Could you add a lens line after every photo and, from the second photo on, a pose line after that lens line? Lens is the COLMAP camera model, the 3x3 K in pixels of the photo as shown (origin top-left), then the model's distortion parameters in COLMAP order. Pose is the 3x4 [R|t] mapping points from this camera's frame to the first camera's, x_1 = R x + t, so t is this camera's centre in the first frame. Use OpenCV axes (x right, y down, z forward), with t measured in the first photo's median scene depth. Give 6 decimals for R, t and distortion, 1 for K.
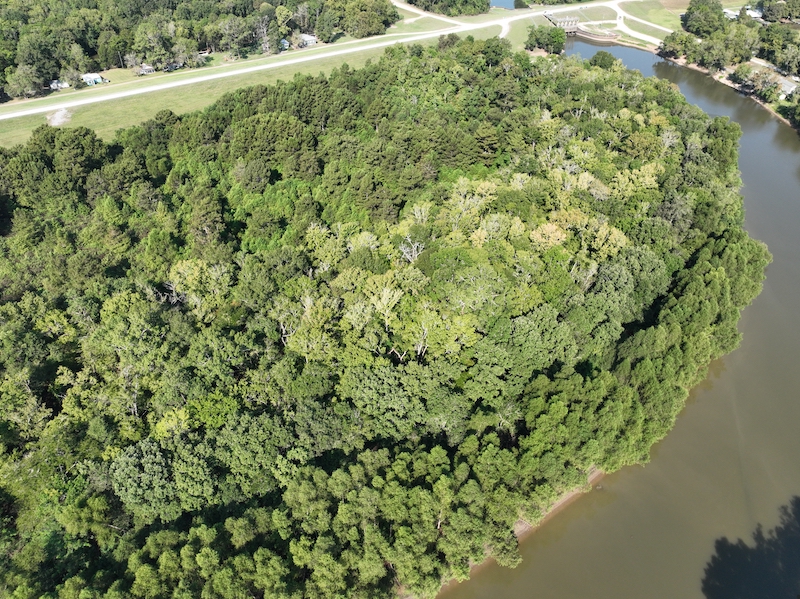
lens RADIAL K [[564.4, 0, 400.3], [0, 564.4, 298.2], [0, 0, 1]] dist [-0.004676, 0.022782]
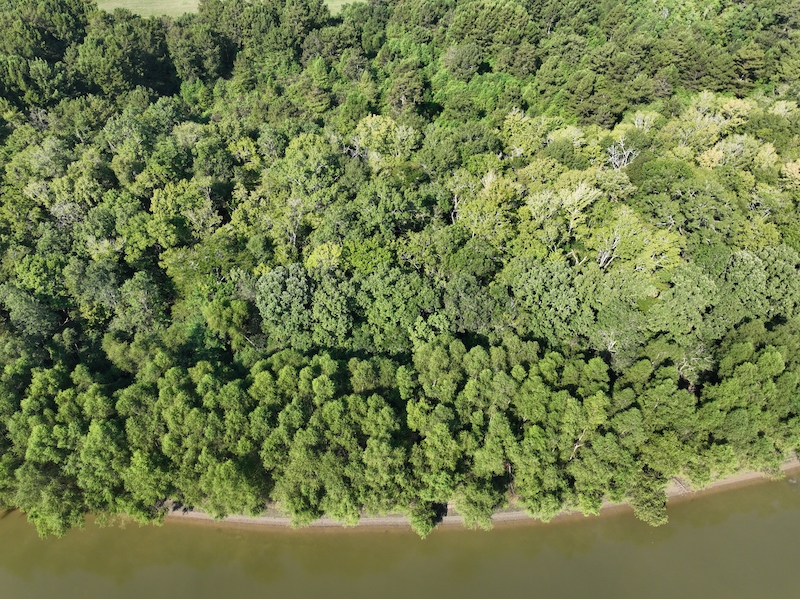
lens RADIAL K [[564.4, 0, 400.3], [0, 564.4, 298.2], [0, 0, 1]] dist [-0.004676, 0.022782]
pose [[0.926815, 0.258499, -0.272382, -0.002560], [-0.235521, 0.965099, 0.114518, 0.115869], [0.292478, -0.041985, 0.955350, 0.092209]]
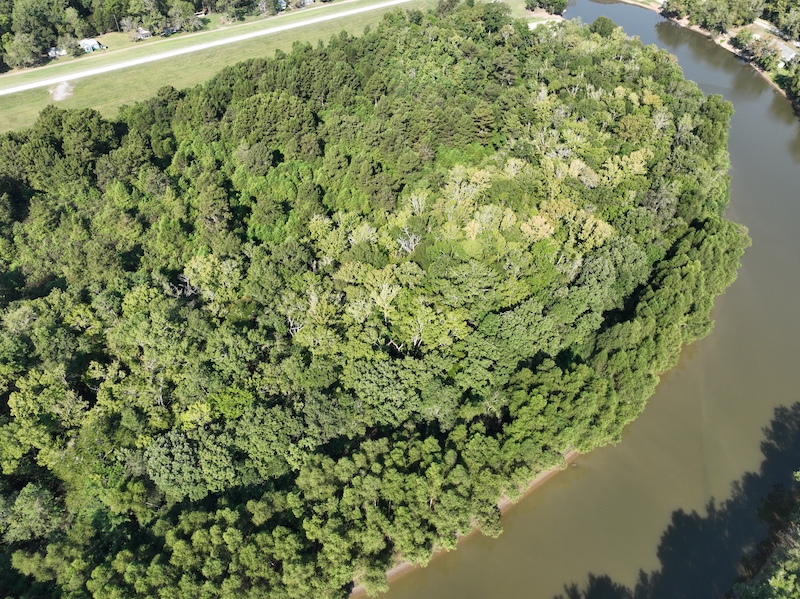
lens RADIAL K [[564.4, 0, 400.3], [0, 564.4, 298.2], [0, 0, 1]] dist [-0.004676, 0.022782]
pose [[0.999999, 0.000905, 0.001193, 0.002840], [-0.001018, 0.995178, 0.098085, -0.095562], [-0.001098, -0.098086, 0.995177, -0.079508]]
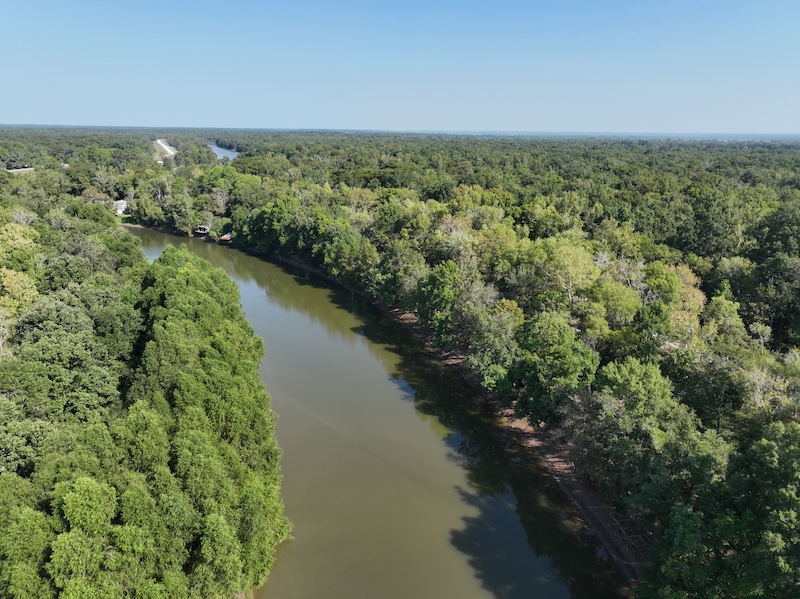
lens RADIAL K [[564.4, 0, 400.3], [0, 564.4, 298.2], [0, 0, 1]] dist [-0.004676, 0.022782]
pose [[0.462213, -0.270327, 0.844560, 0.080219], [0.559252, 0.827981, -0.041048, 0.174062], [-0.688184, 0.491295, 0.533884, 0.493386]]
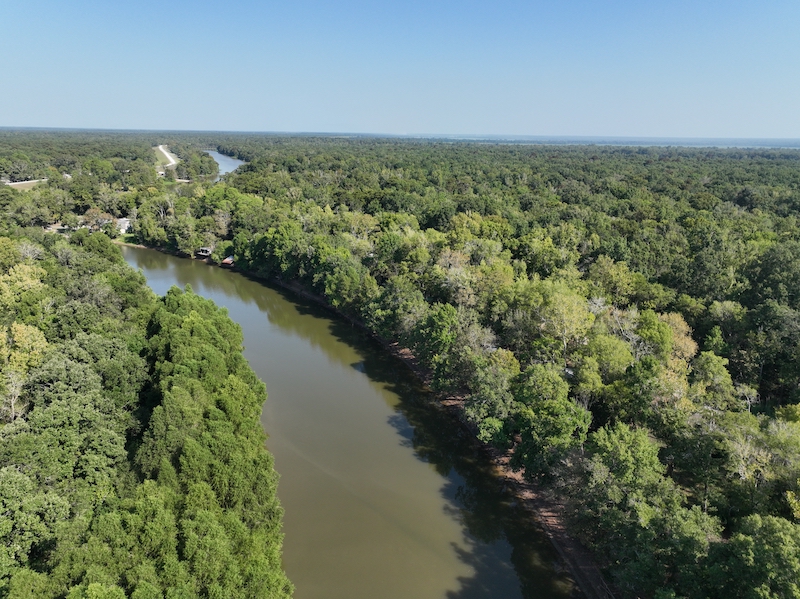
lens RADIAL K [[564.4, 0, 400.3], [0, 564.4, 298.2], [0, 0, 1]] dist [-0.004676, 0.022782]
pose [[0.463632, -0.265000, 0.845470, 0.081070], [0.557105, 0.829189, -0.045604, 0.123691], [-0.688970, 0.492159, 0.532071, 0.449822]]
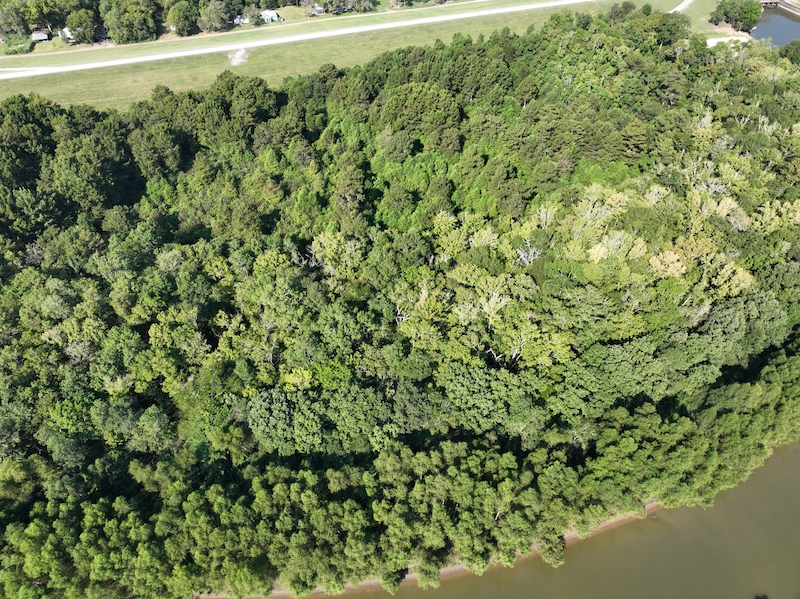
lens RADIAL K [[564.4, 0, 400.3], [0, 564.4, 298.2], [0, 0, 1]] dist [-0.004676, 0.022782]
pose [[0.962142, 0.198244, -0.187033, 0.003330], [-0.174486, 0.975212, 0.136072, -0.121029], [0.209373, -0.098286, 0.972884, -0.099533]]
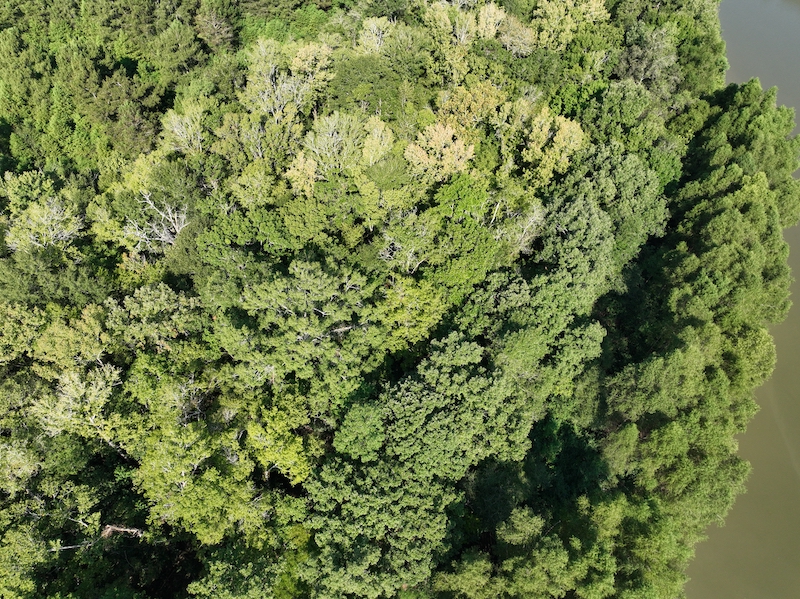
lens RADIAL K [[564.4, 0, 400.3], [0, 564.4, 298.2], [0, 0, 1]] dist [-0.004676, 0.022782]
pose [[0.973268, -0.178663, 0.144320, 0.152839], [0.138073, 0.957306, 0.253972, -0.135606], [-0.183534, -0.227256, 0.956384, 0.574722]]
